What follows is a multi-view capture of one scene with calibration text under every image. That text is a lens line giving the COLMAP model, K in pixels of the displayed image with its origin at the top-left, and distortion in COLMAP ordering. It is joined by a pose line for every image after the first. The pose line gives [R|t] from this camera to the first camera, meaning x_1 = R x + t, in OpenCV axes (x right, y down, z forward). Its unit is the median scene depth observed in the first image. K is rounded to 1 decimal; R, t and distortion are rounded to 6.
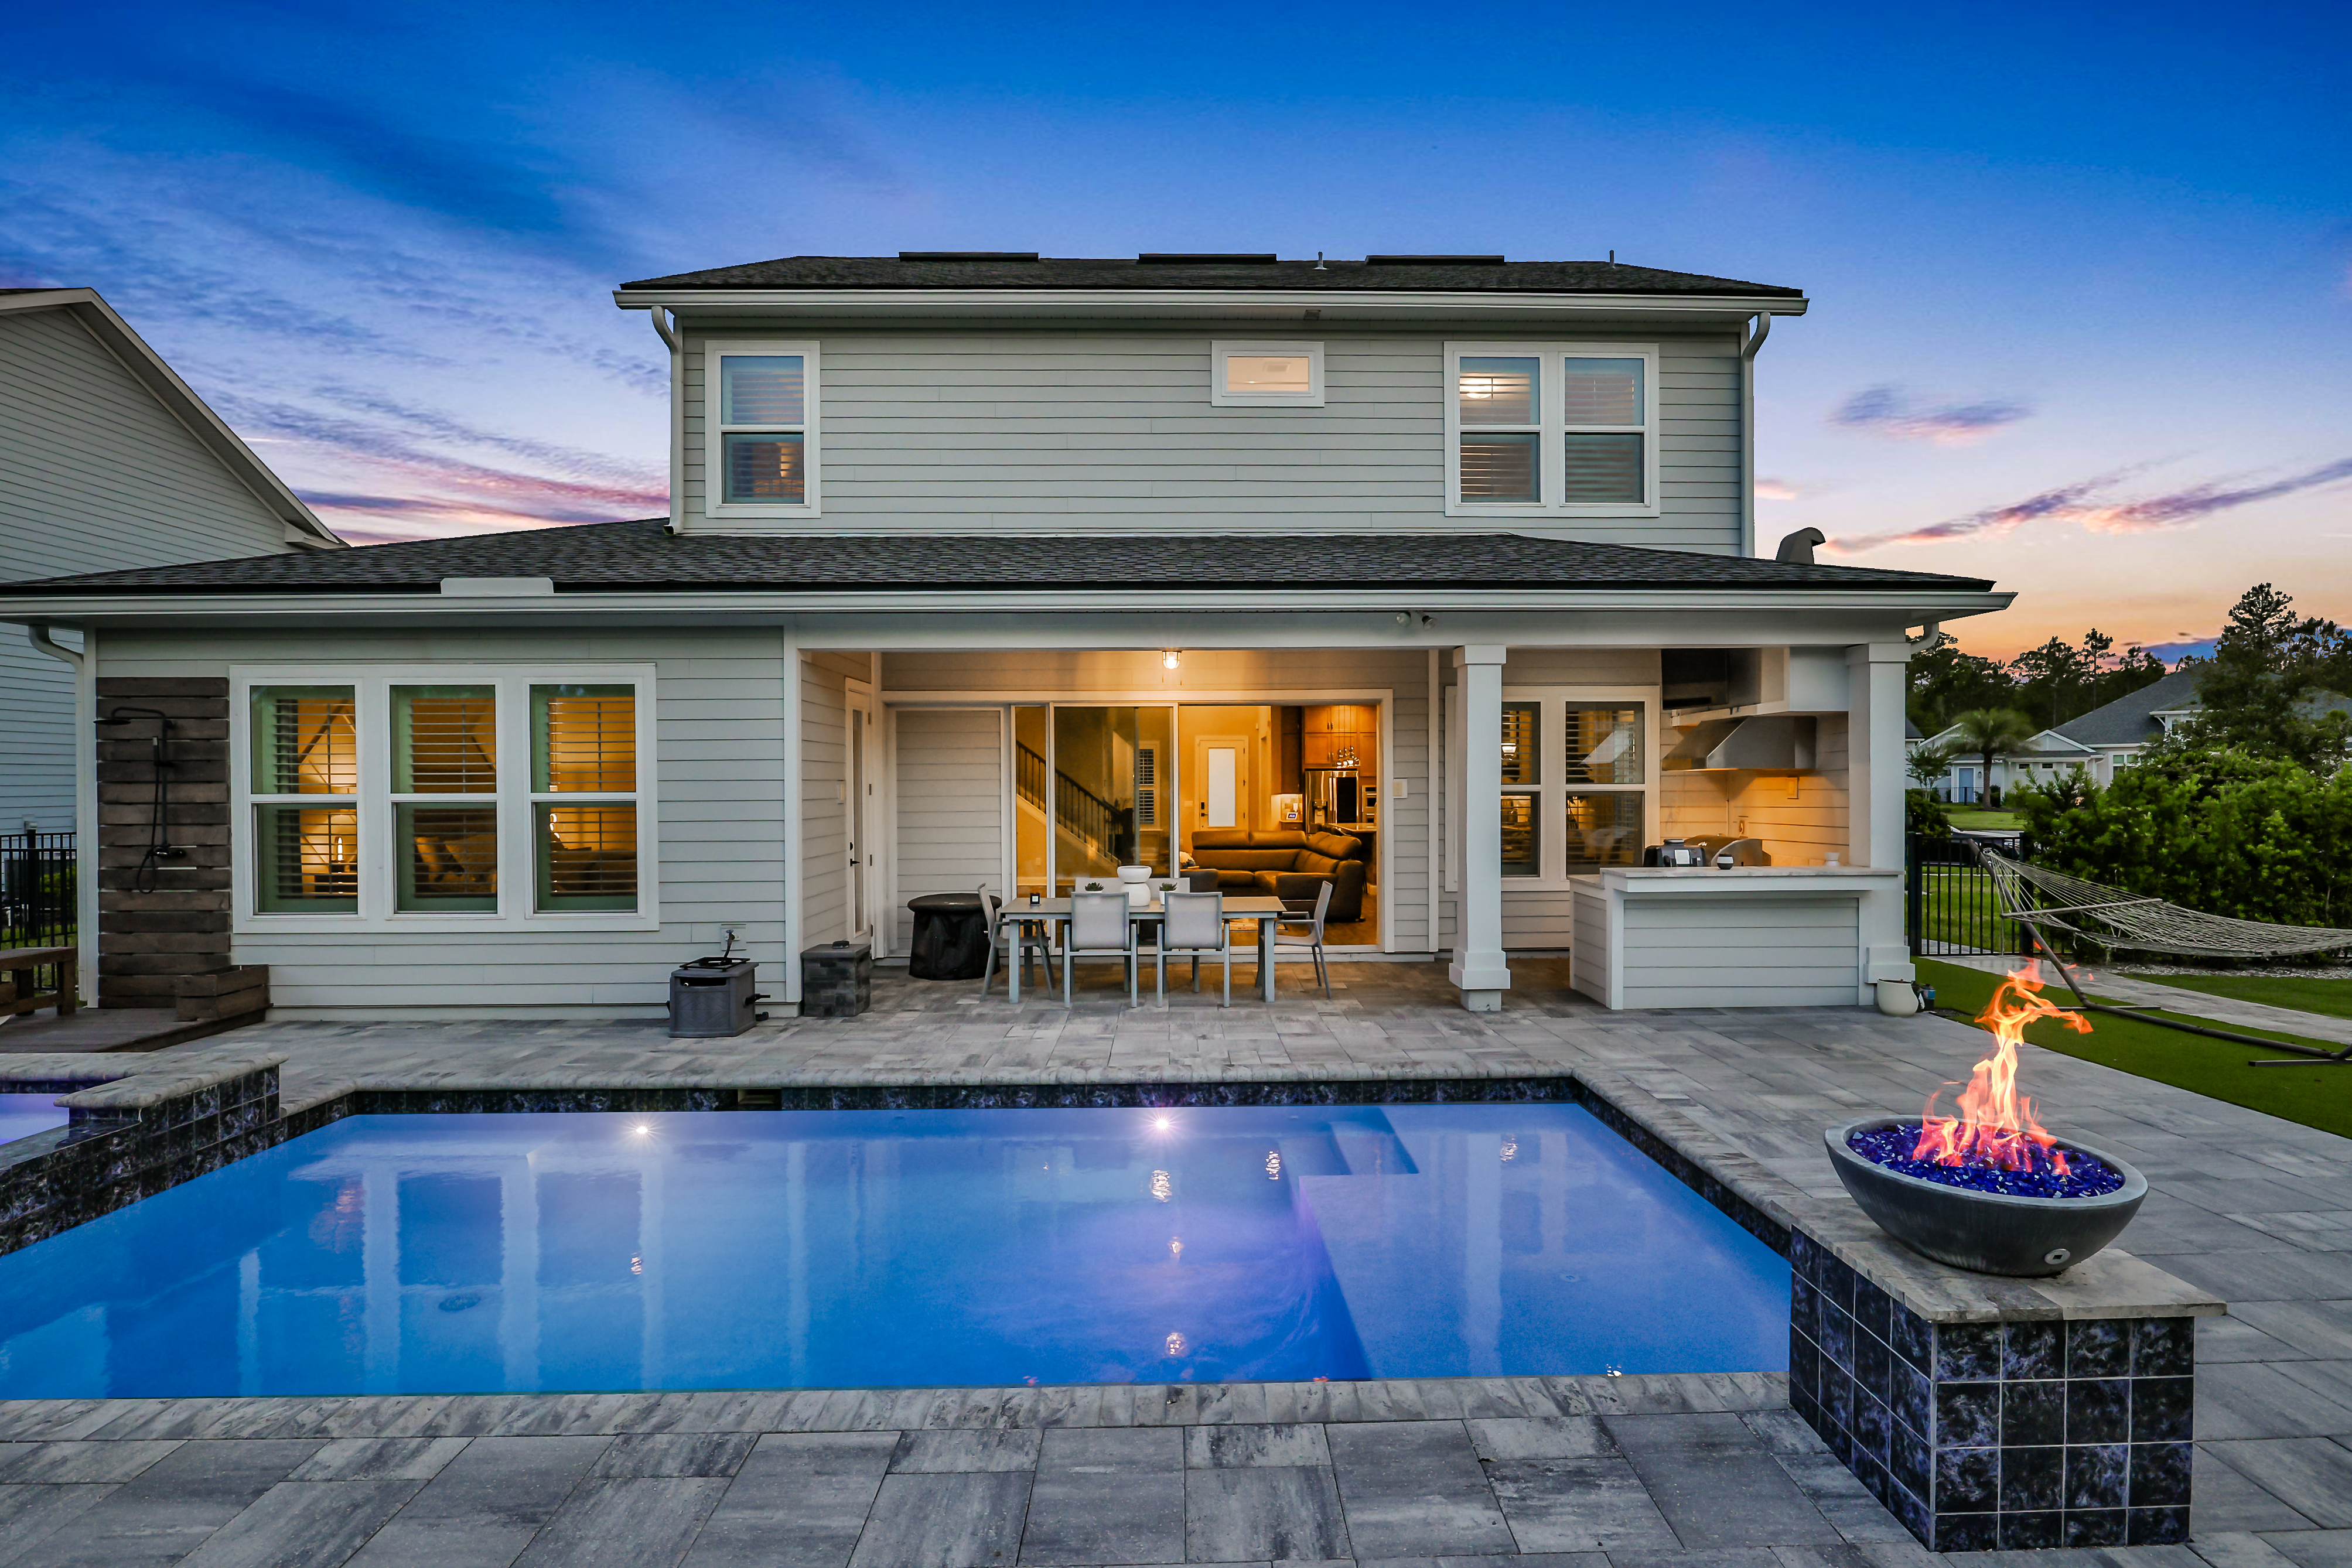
lens RADIAL K [[1167.6, 0, 1200.4], [0, 1167.6, 787.0], [0, 0, 1]] dist [-0.006738, -0.000243]
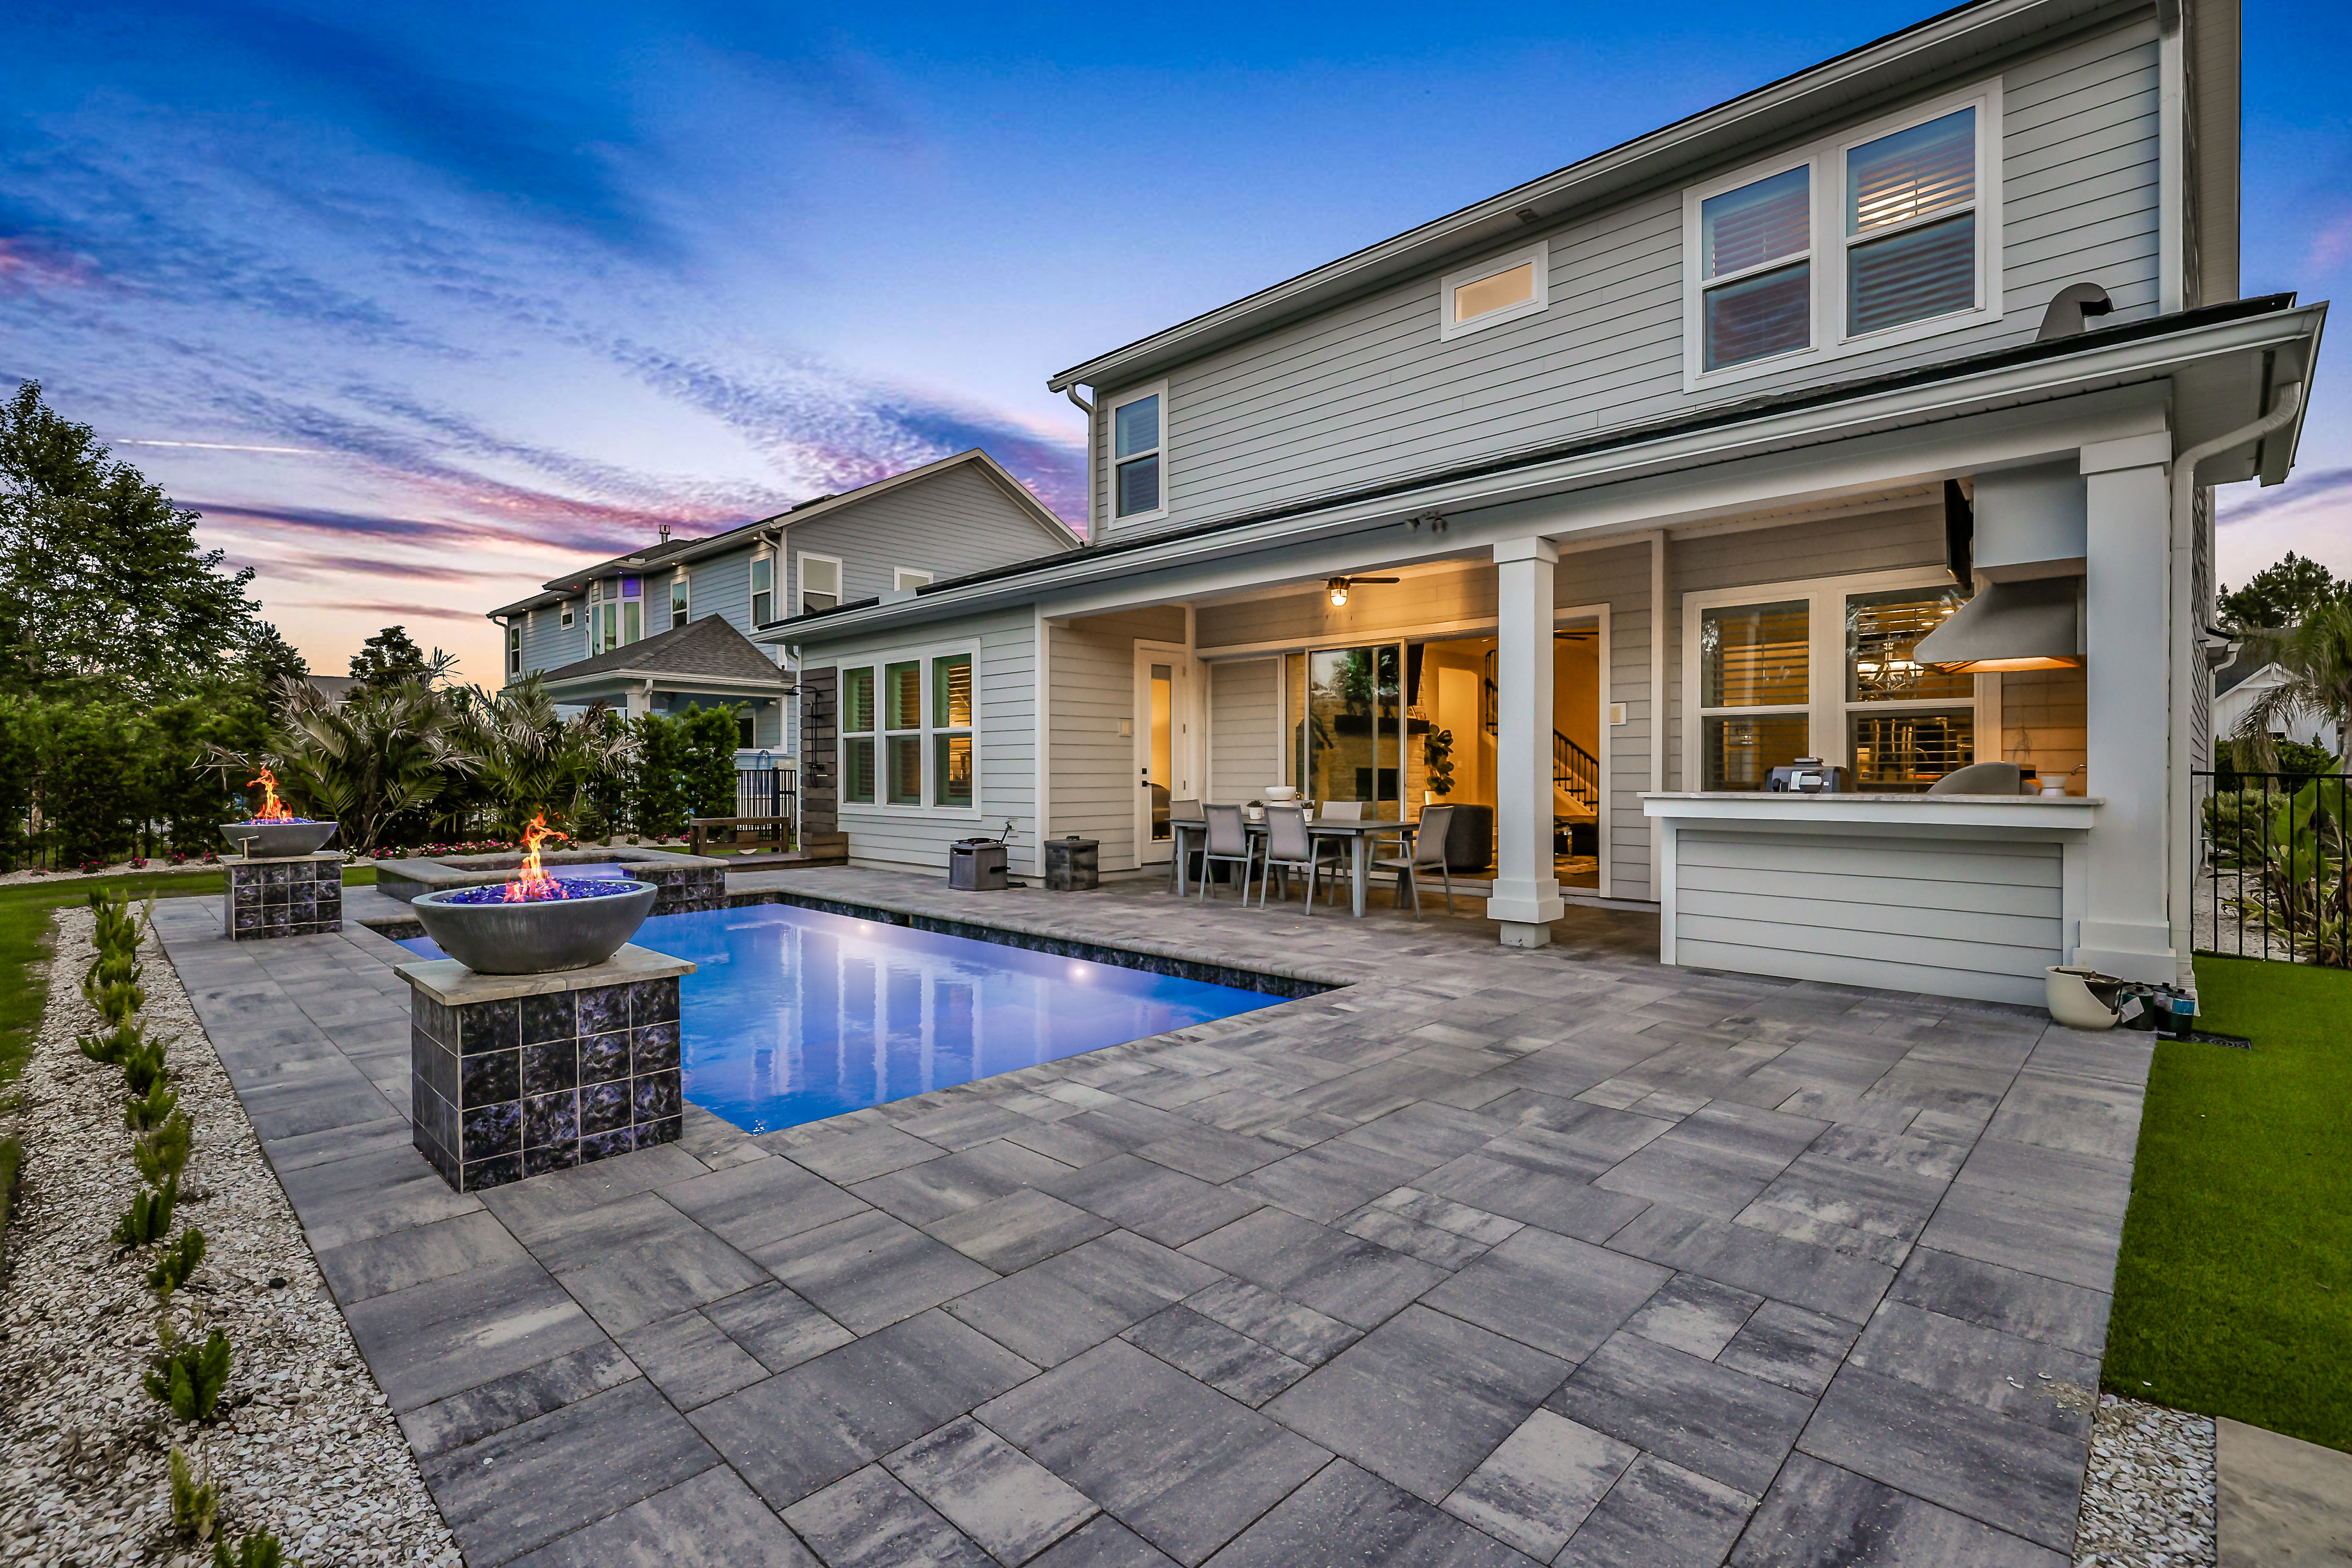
lens RADIAL K [[1077.6, 0, 1170.7], [0, 1077.6, 778.9], [0, 0, 1]] dist [-0.003999, 0.000068]
pose [[0.692508, 0.008718, -0.721358, 0.676921], [-0.007428, 0.999960, 0.004953, 0.062992], [0.721372, 0.001928, 0.692545, 0.238408]]
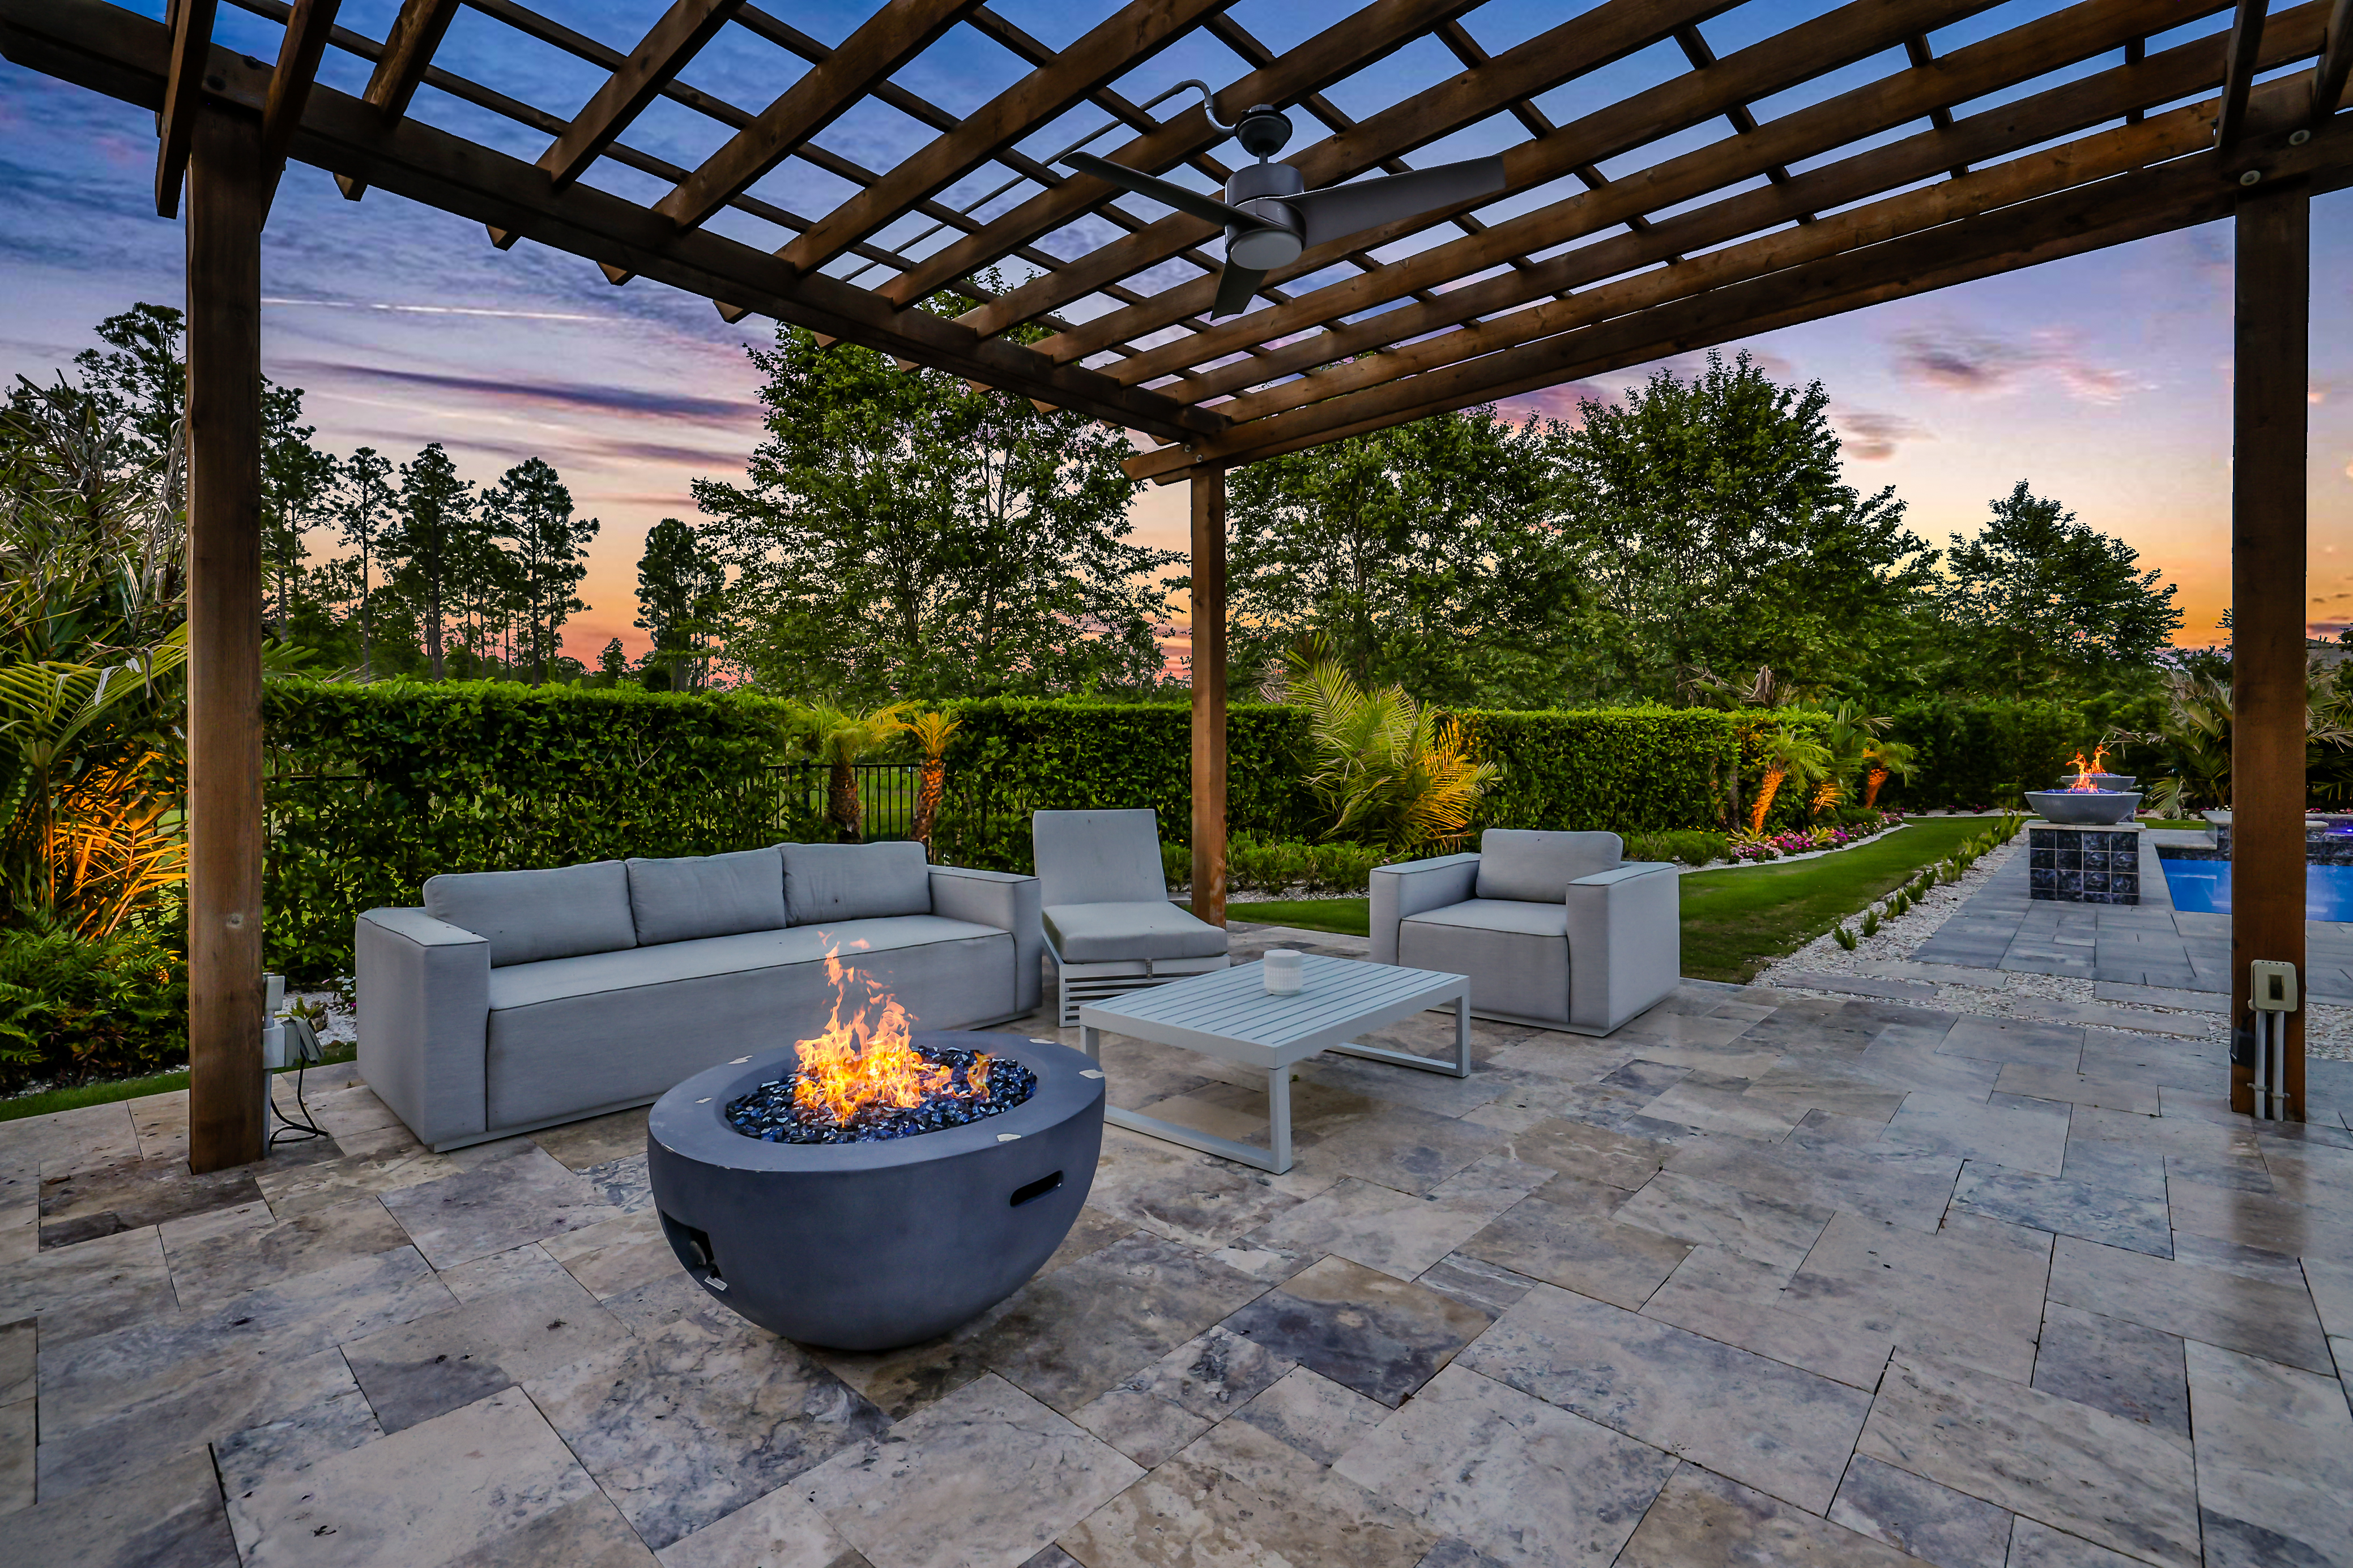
lens RADIAL K [[1050.7, 0, 1156.4], [0, 1050.7, 765.7], [0, 0, 1]] dist [-0.000684, -0.000209]
pose [[-0.701251, 0.015522, -0.712746, 1.455333], [0.001101, 0.999785, 0.020689, 0.064470], [0.712914, 0.013723, -0.701118, 0.417384]]
